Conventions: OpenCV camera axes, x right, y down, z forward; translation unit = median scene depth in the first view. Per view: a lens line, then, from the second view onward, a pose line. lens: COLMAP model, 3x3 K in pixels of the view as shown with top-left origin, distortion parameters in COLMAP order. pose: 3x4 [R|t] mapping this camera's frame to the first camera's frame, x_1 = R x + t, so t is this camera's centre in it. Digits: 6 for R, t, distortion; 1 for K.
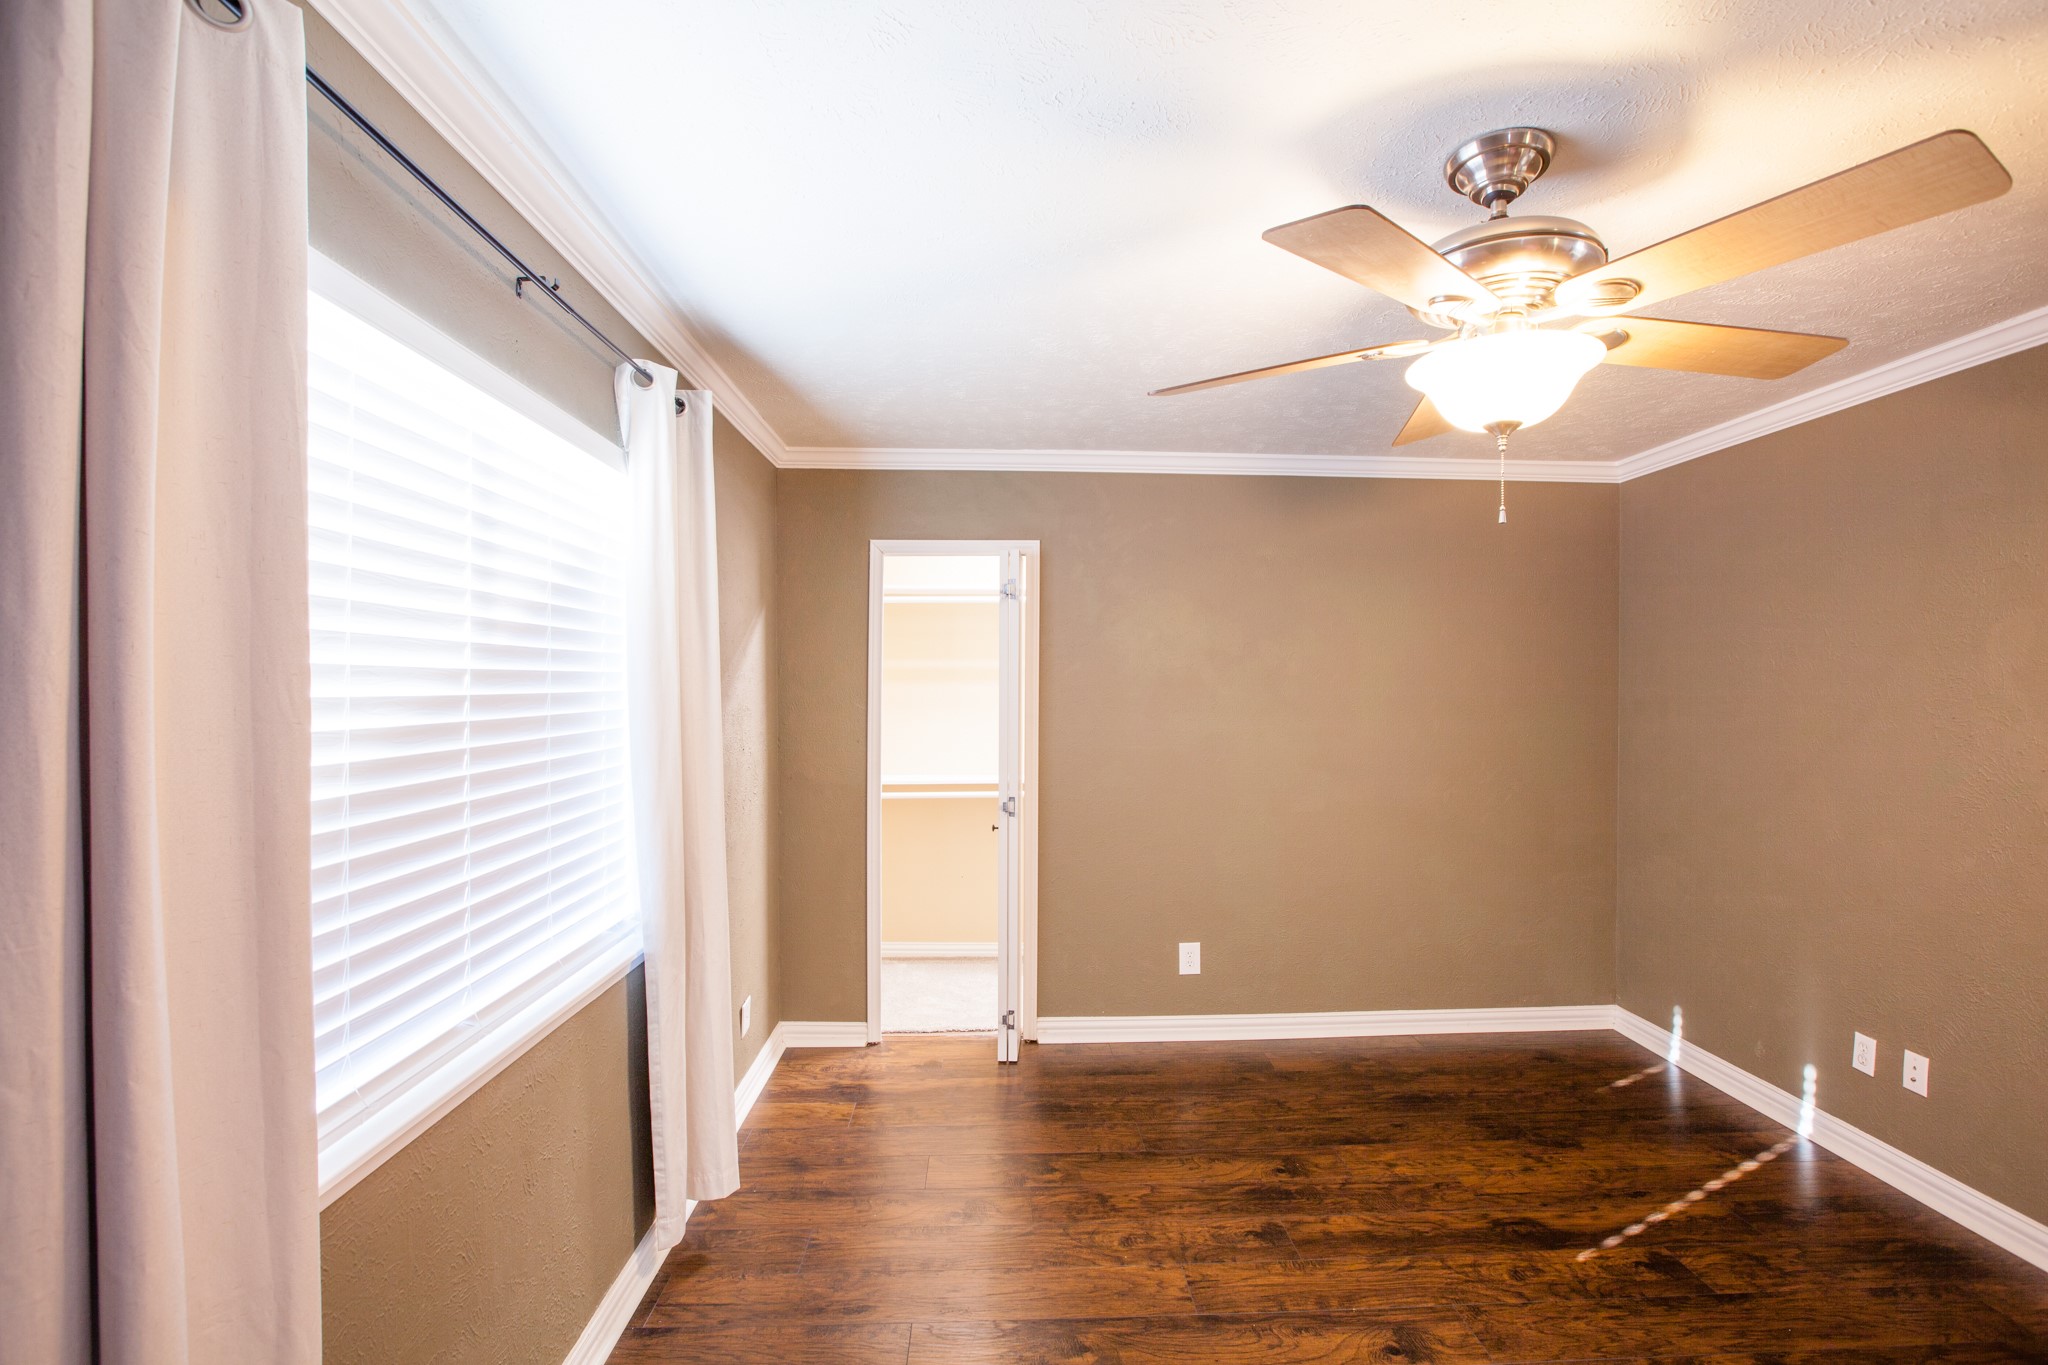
lens RADIAL K [[916.3, 0, 1024.0], [0, 916.3, 682.5], [0, 0, 1]] dist [0.003767, 0.000027]
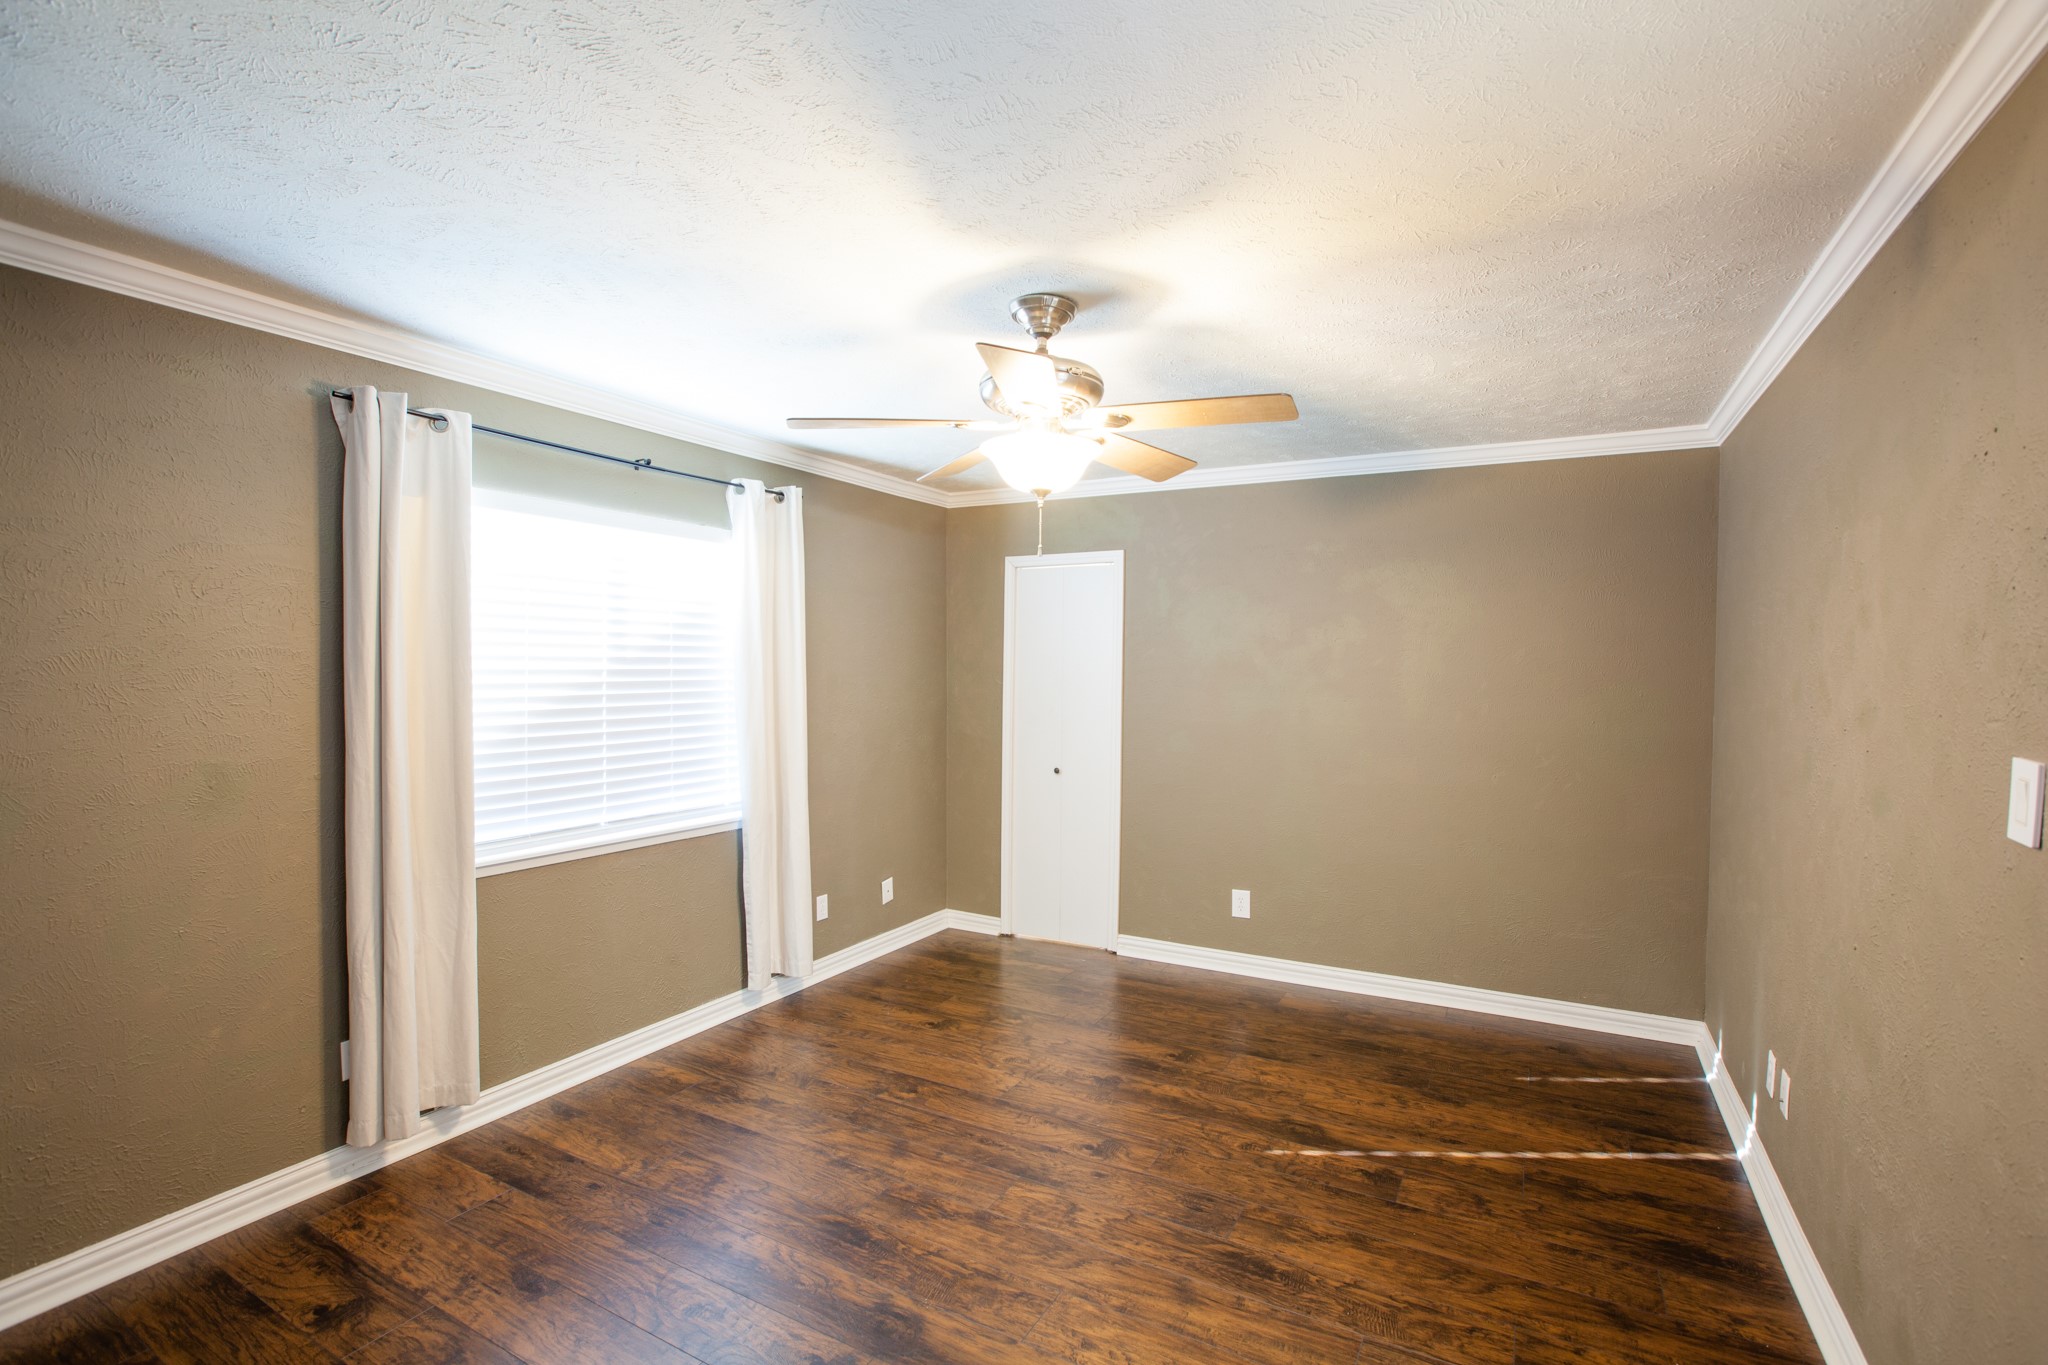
lens RADIAL K [[916.3, 0, 1024.0], [0, 916.3, 682.5], [0, 0, 1]] dist [0.003767, 0.000027]
pose [[0.848670, 0.009129, -0.528844, 0.752600], [0.008004, 0.999515, 0.030099, -0.022525], [0.528863, -0.029777, 0.848185, -0.163810]]
